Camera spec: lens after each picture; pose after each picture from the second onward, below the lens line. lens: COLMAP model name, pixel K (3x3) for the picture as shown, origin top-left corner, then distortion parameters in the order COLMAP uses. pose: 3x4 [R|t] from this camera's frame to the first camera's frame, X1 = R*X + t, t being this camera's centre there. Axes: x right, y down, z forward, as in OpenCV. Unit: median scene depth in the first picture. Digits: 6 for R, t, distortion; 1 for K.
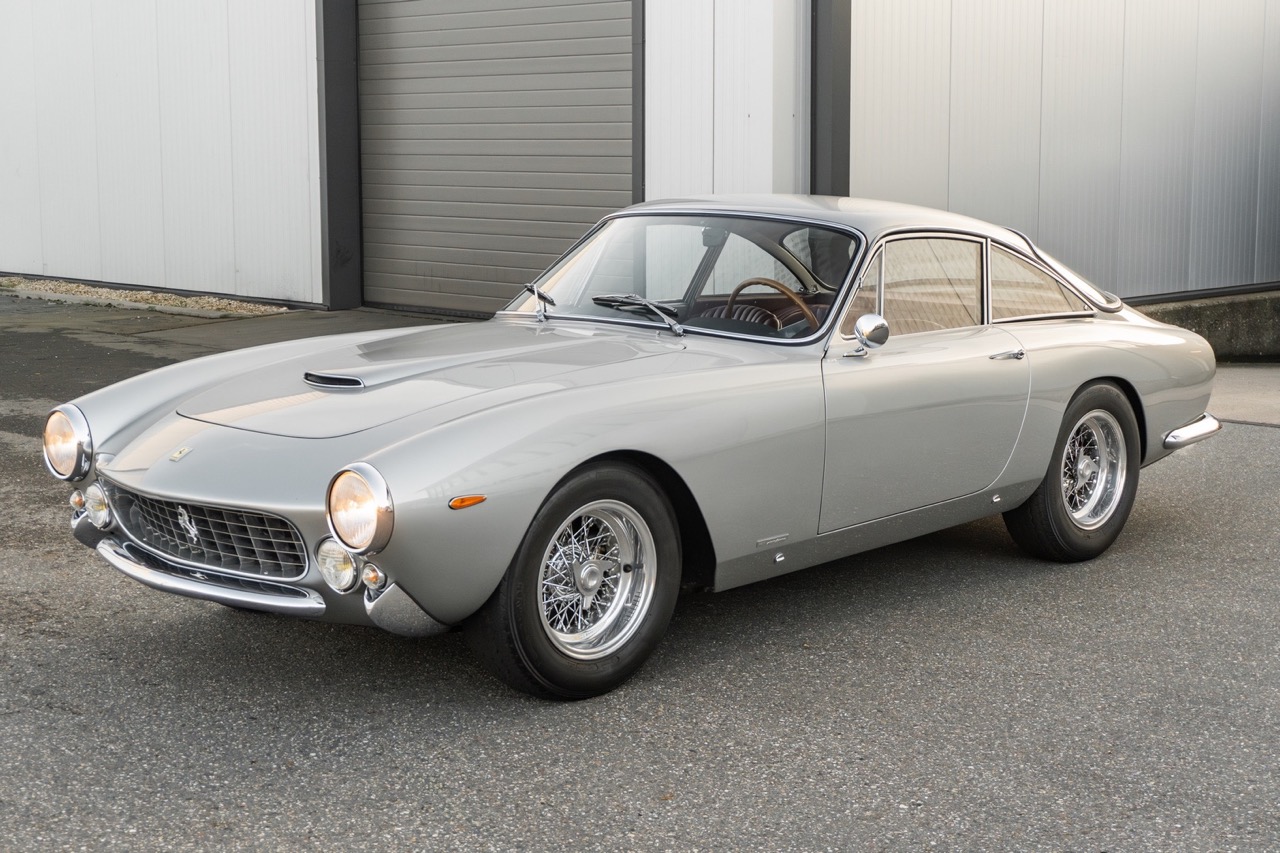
lens RADIAL K [[1943.4, 0, 640.0], [0, 1943.4, 426.5], [0, 0, 1]] dist [-0.027468, -0.048794]
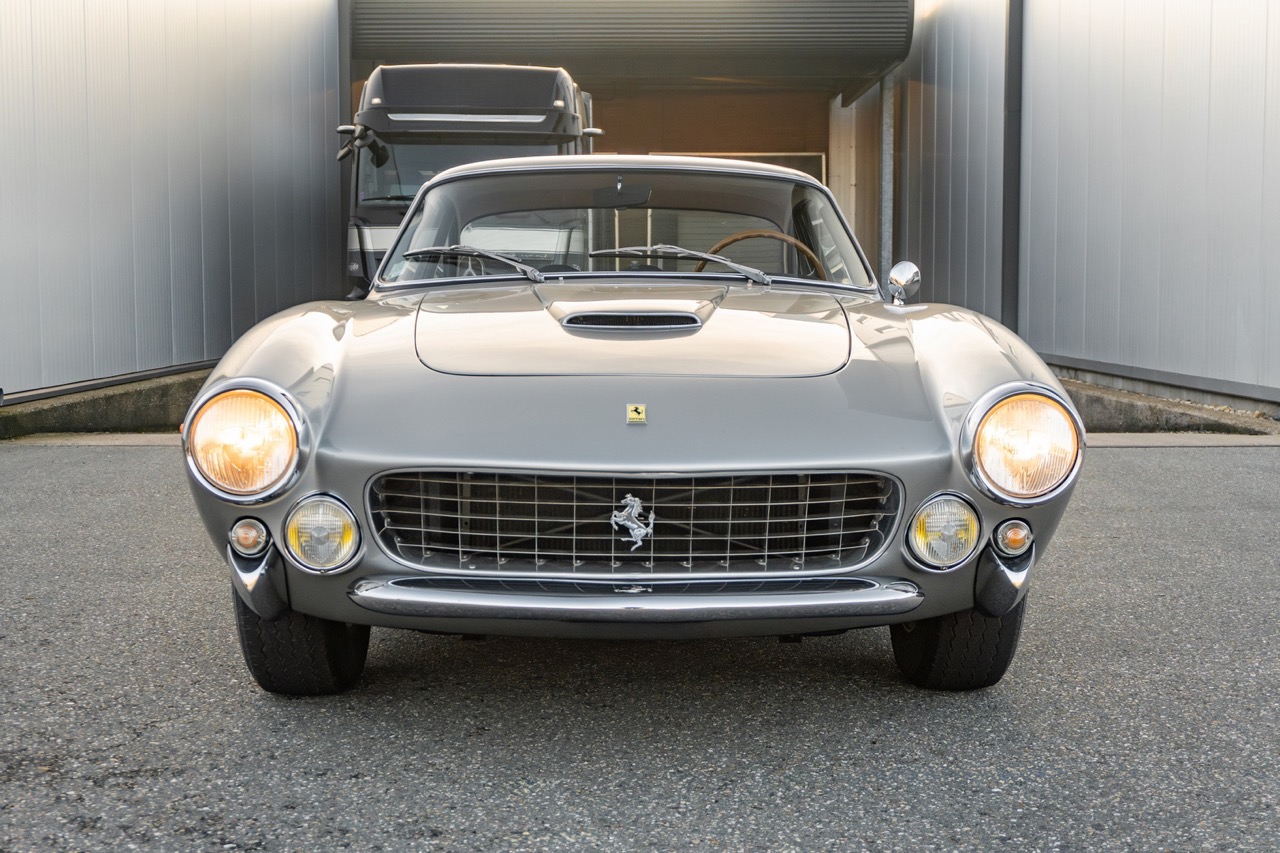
lens RADIAL K [[1676.6, 0, 643.7], [0, 1676.6, 427.3], [0, 0, 1]] dist [-0.011749, -0.004214]
pose [[0.710475, -0.061036, 0.701071, -0.628032], [0.109955, 0.993624, -0.024924, 0.032746], [-0.695079, 0.094794, 0.712656, 0.577115]]
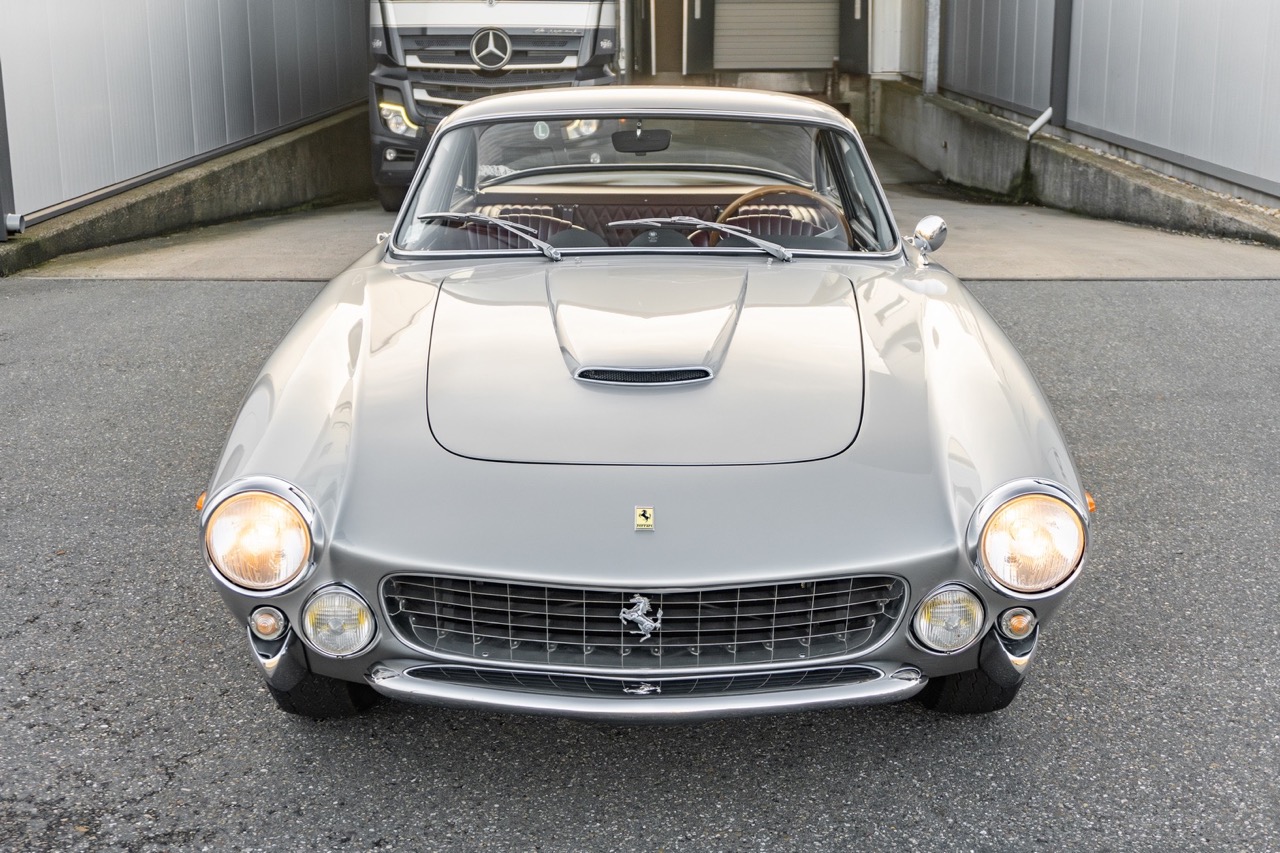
lens RADIAL K [[1705.3, 0, 640.0], [0, 1705.3, 426.5], [0, 0, 1]] dist [-0.008046, 0.008839]
pose [[0.727352, -0.173578, 0.663950, -0.614235], [0.111779, 0.984529, 0.134936, -0.095450], [-0.677100, -0.023930, 0.735502, 0.556057]]
